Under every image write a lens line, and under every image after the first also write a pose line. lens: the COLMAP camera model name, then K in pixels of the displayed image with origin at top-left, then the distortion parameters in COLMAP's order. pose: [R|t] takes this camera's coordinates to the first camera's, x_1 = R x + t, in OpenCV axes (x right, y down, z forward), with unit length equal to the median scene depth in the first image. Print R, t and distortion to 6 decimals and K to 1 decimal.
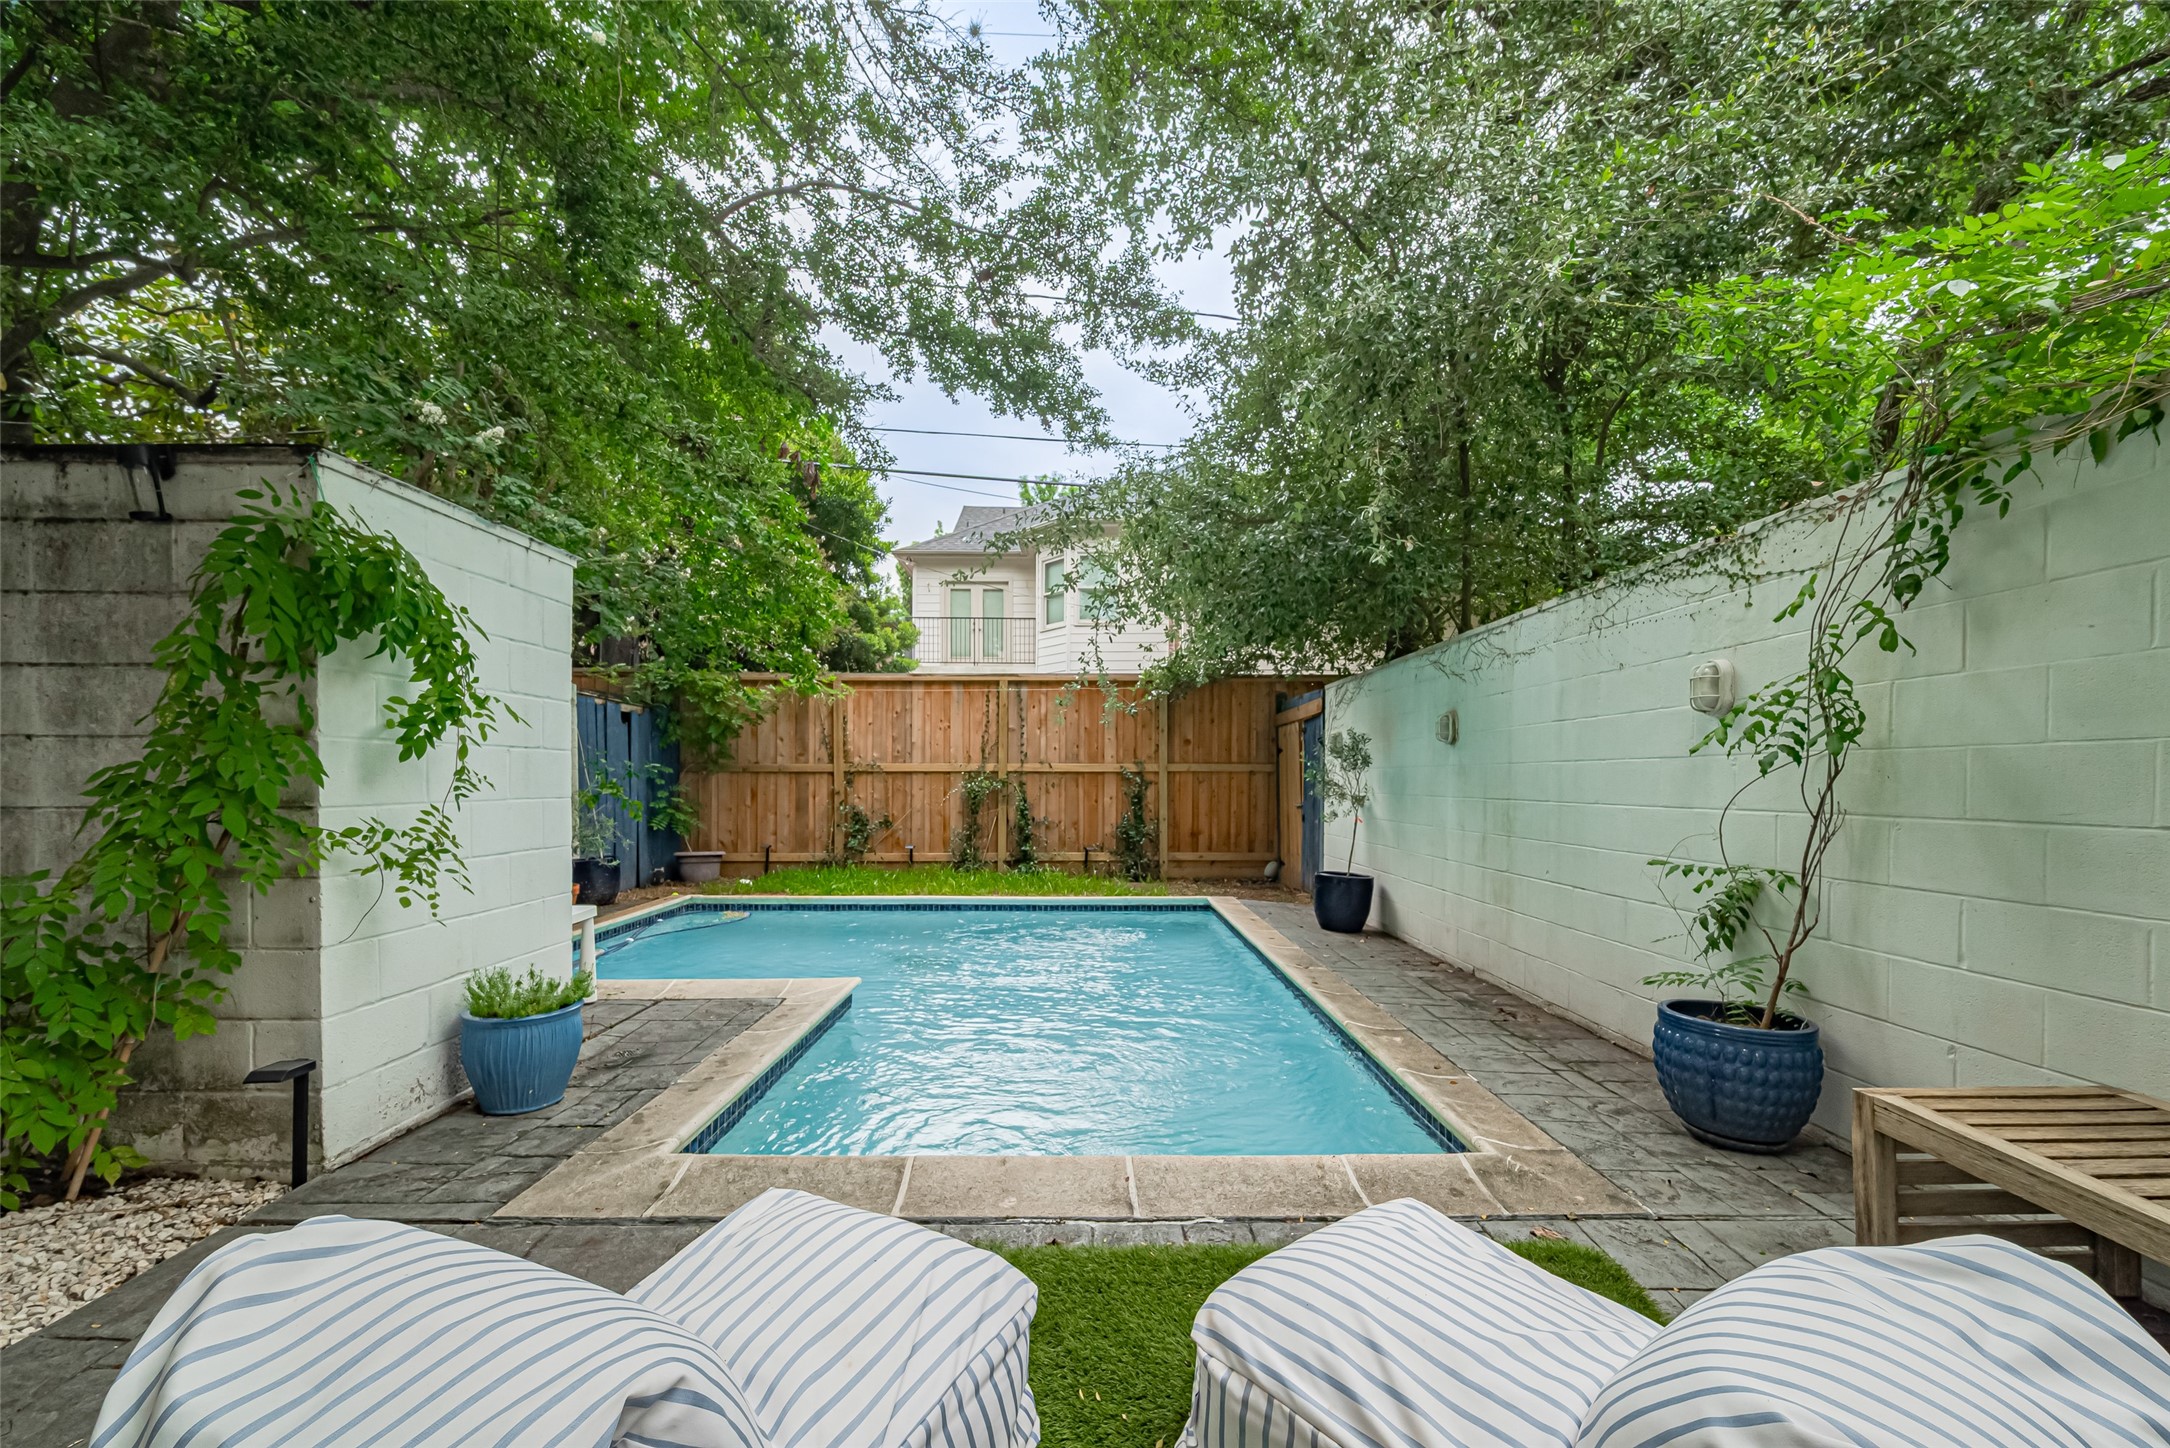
lens RADIAL K [[855.3, 0, 1095.8], [0, 855.3, 774.1], [0, 0, 1]] dist [-0.001909, -0.000078]
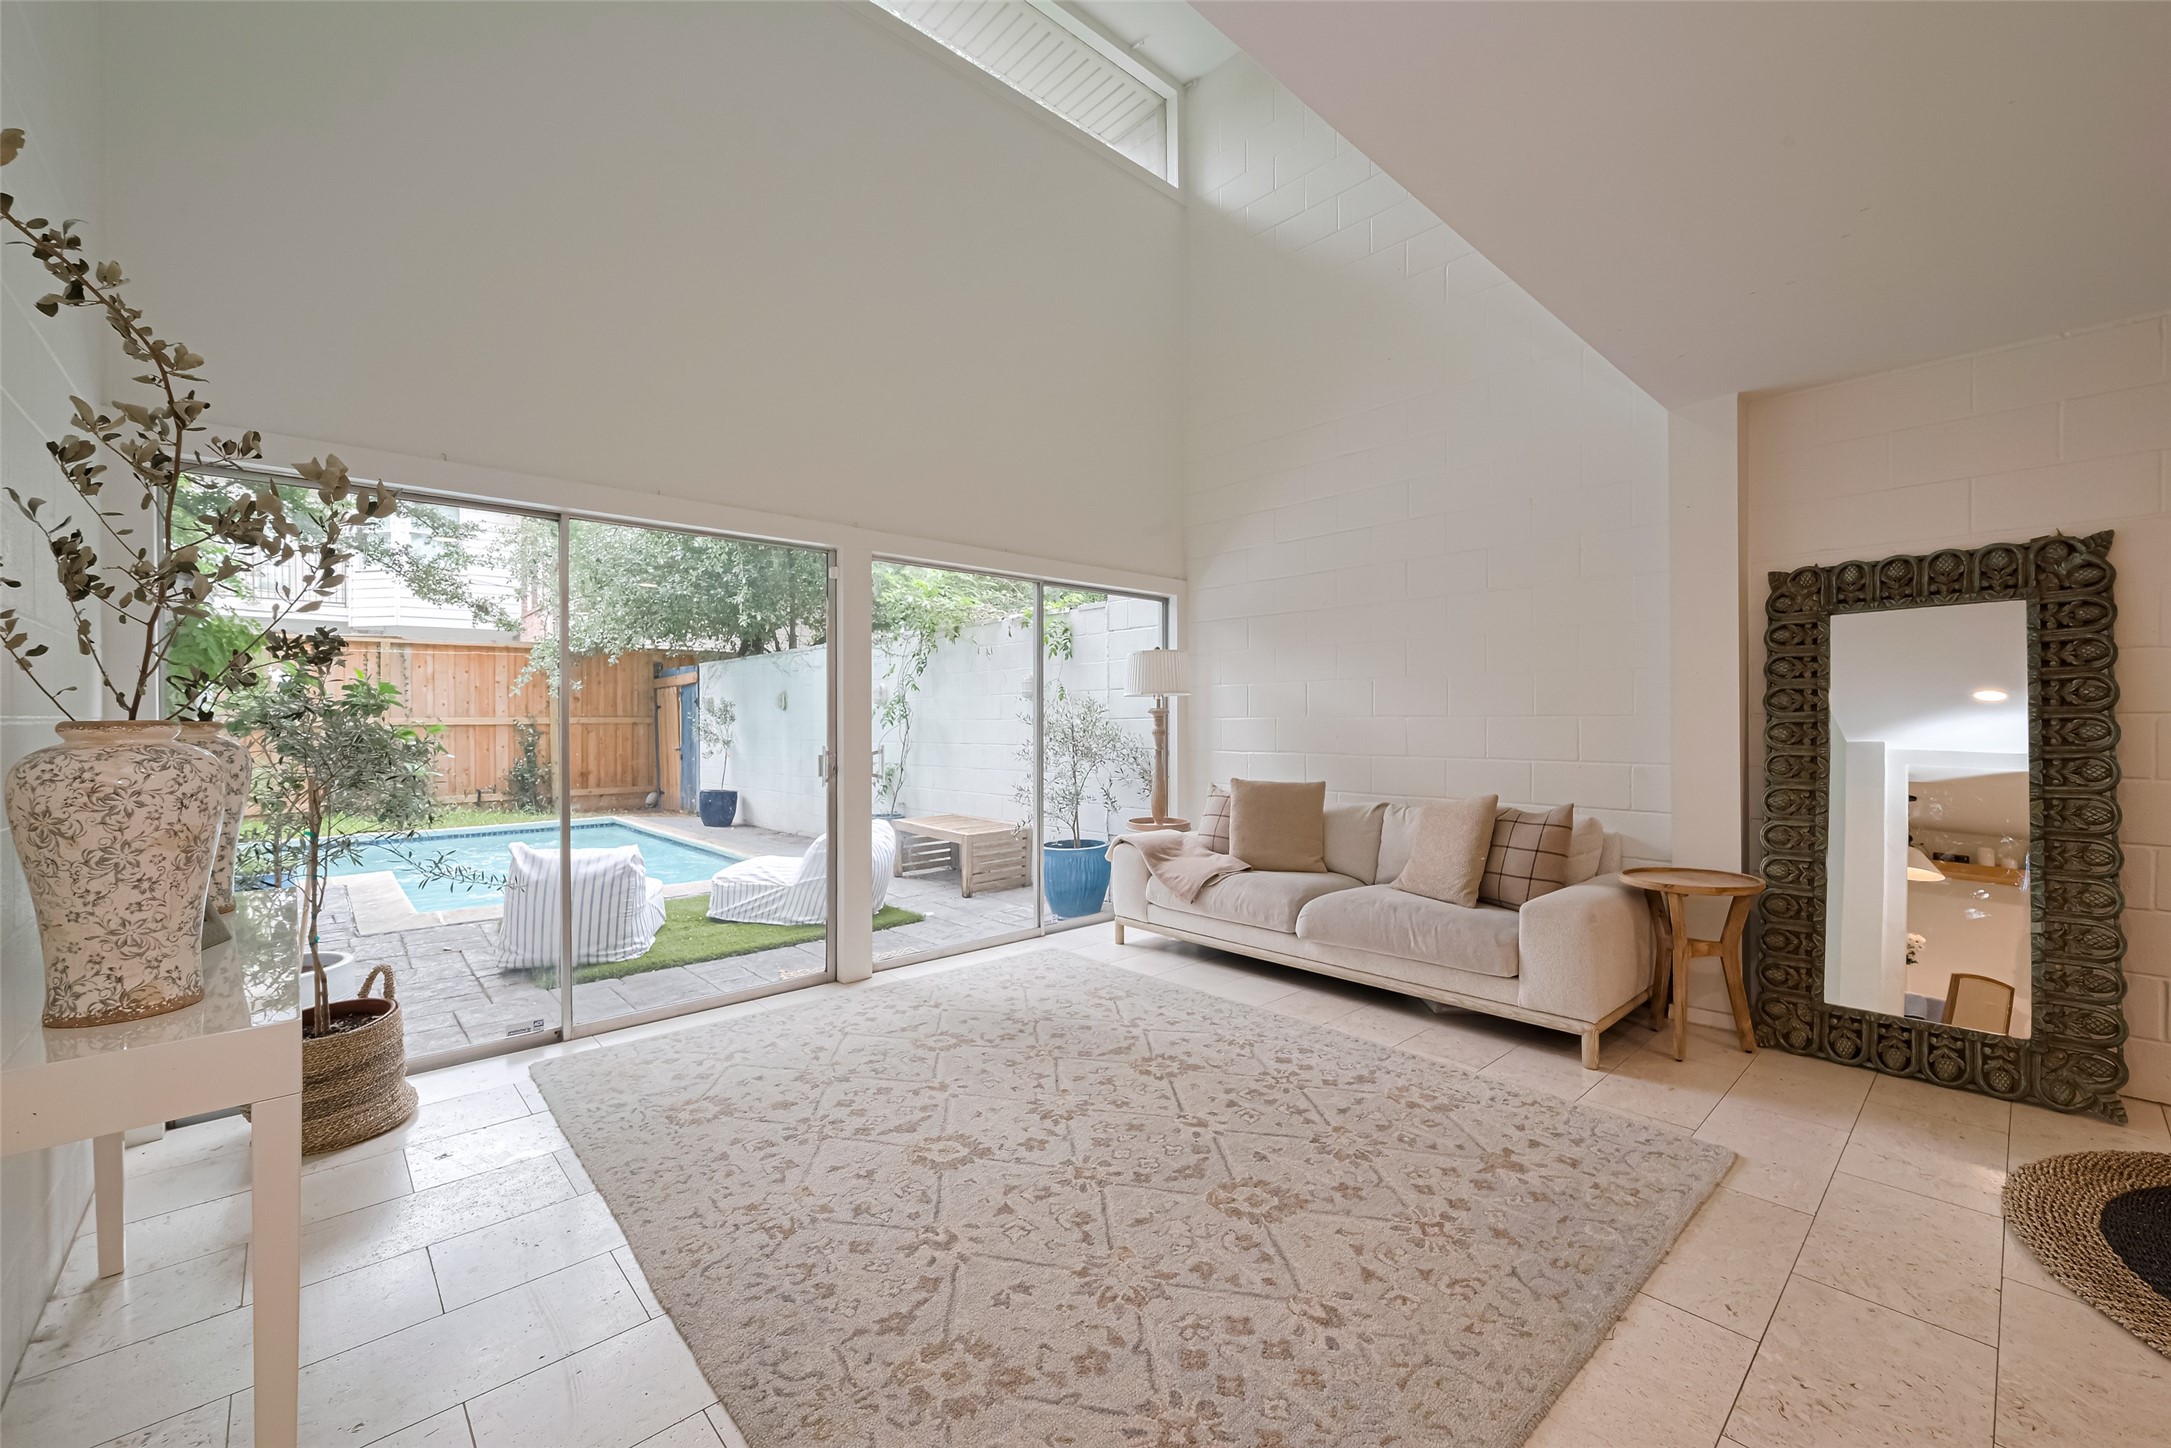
lens RADIAL K [[863.9, 0, 1097.1], [0, 863.9, 723.3], [0, 0, 1]] dist [0.000972, 0.000153]
pose [[0.746476, -0.010061, 0.665337, -0.254952], [0.005047, 0.999943, 0.009458, -0.018039], [-0.665394, -0.003702, 0.746483, -0.674028]]
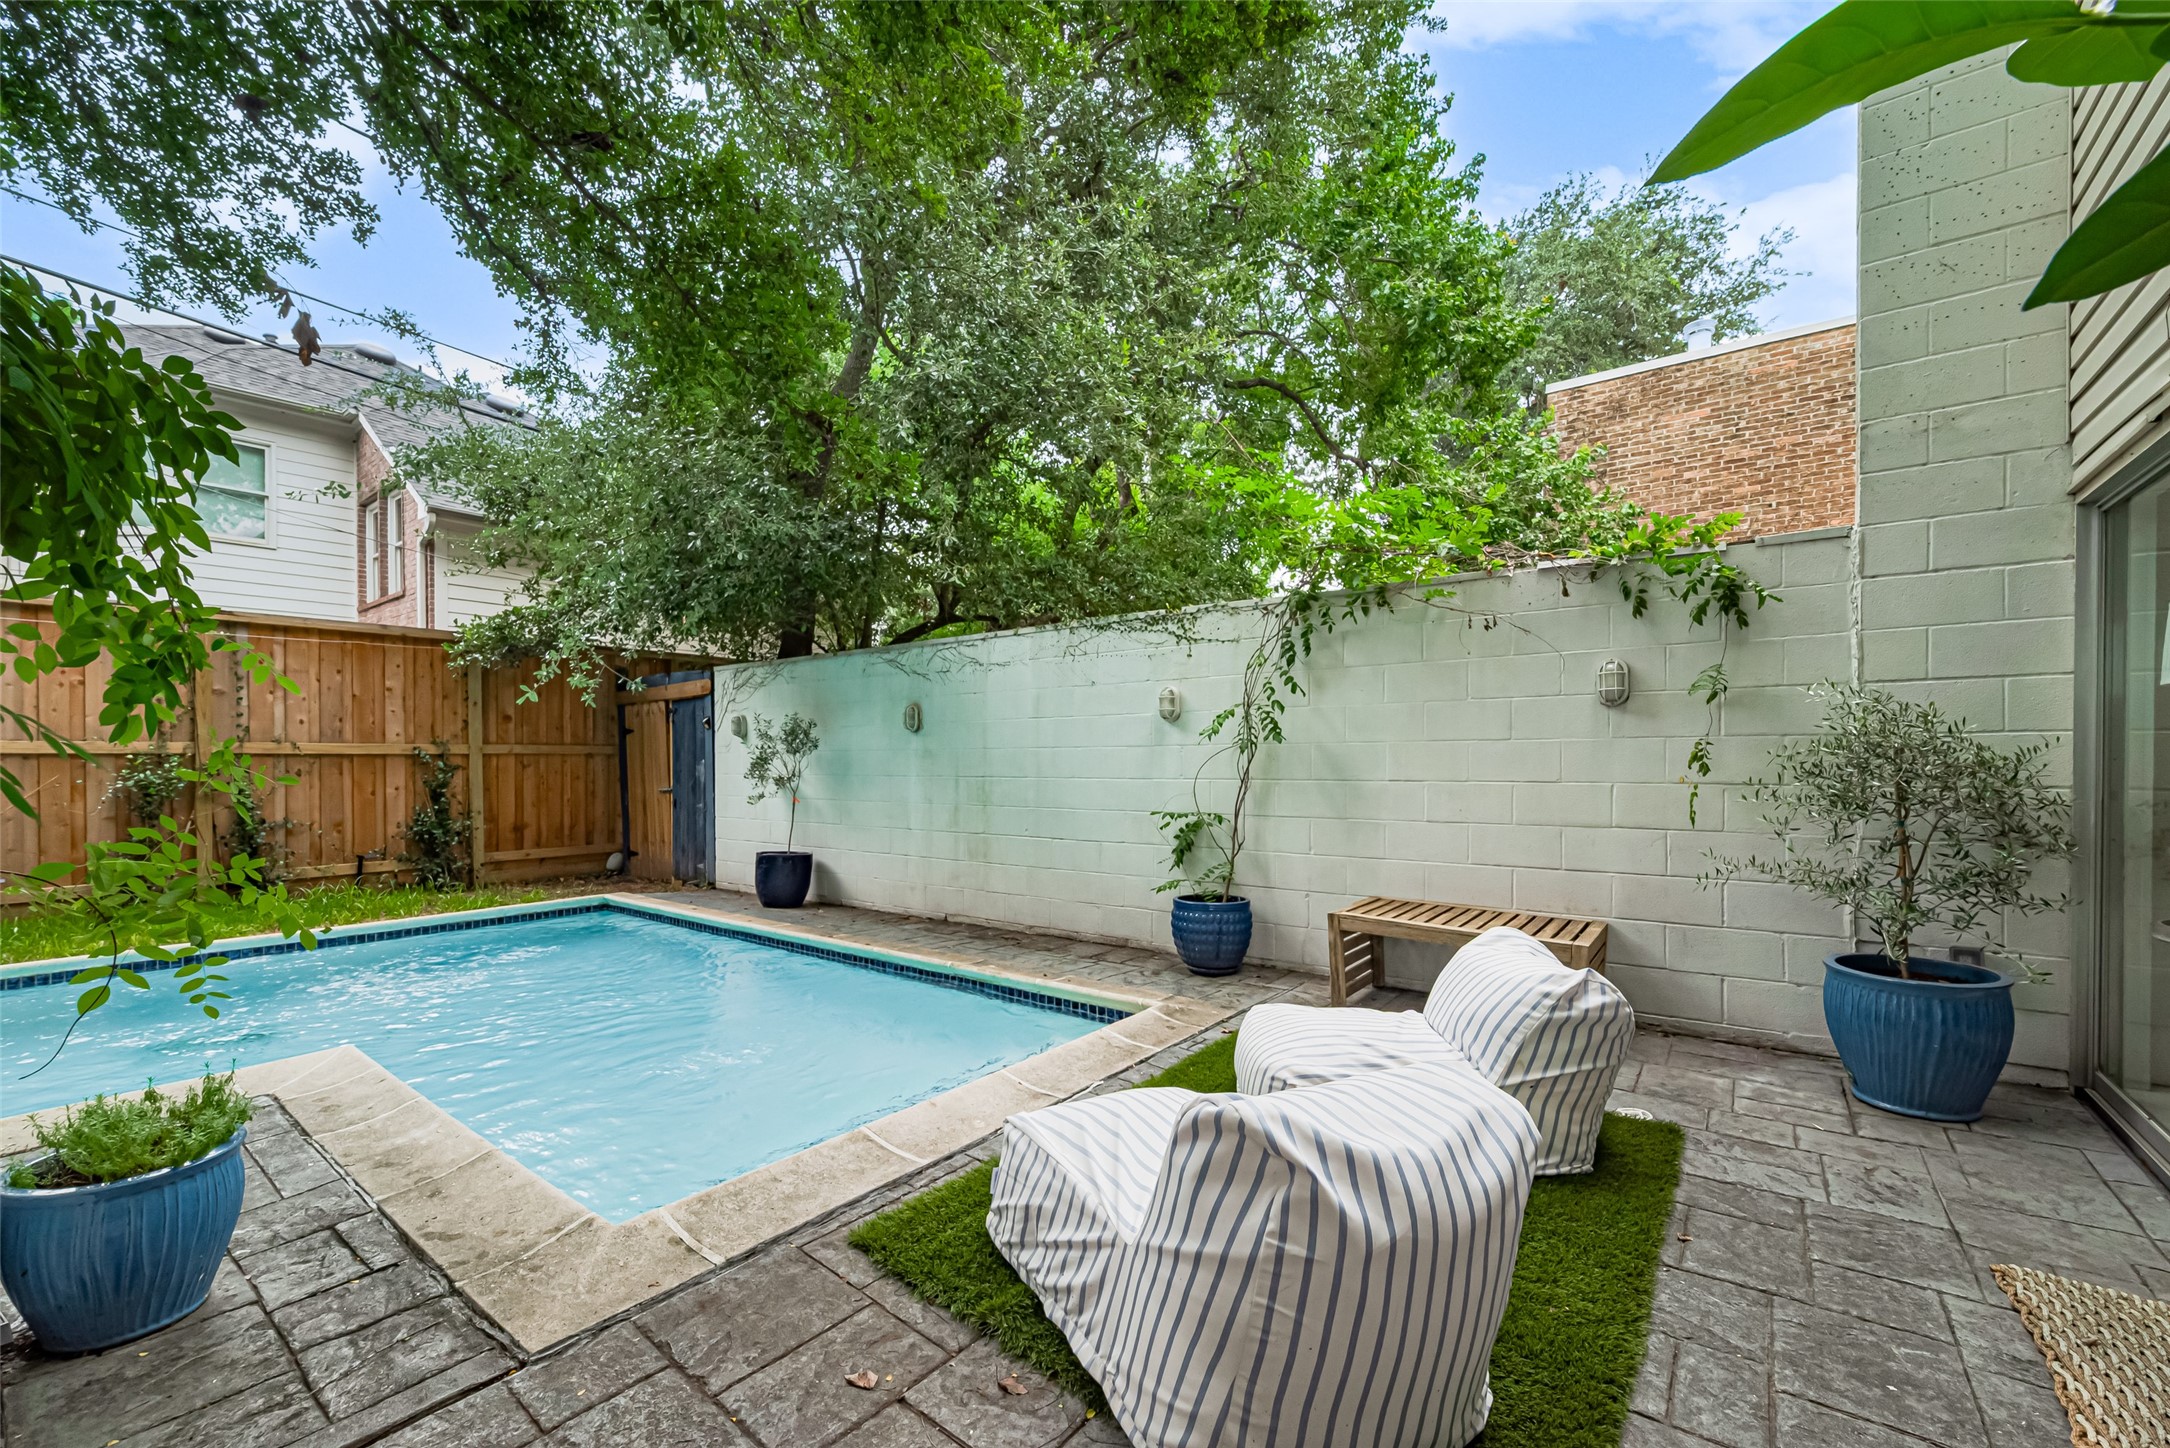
lens RADIAL K [[875.8, 0, 1082.4], [0, 875.8, 763.8], [0, 0, 1]] dist [-0.001510, -0.000136]
pose [[0.624767, -0.009017, 0.780759, -0.329231], [0.001098, 0.999942, 0.010669, -0.003032], [-0.780811, -0.005809, 0.624741, 0.047056]]
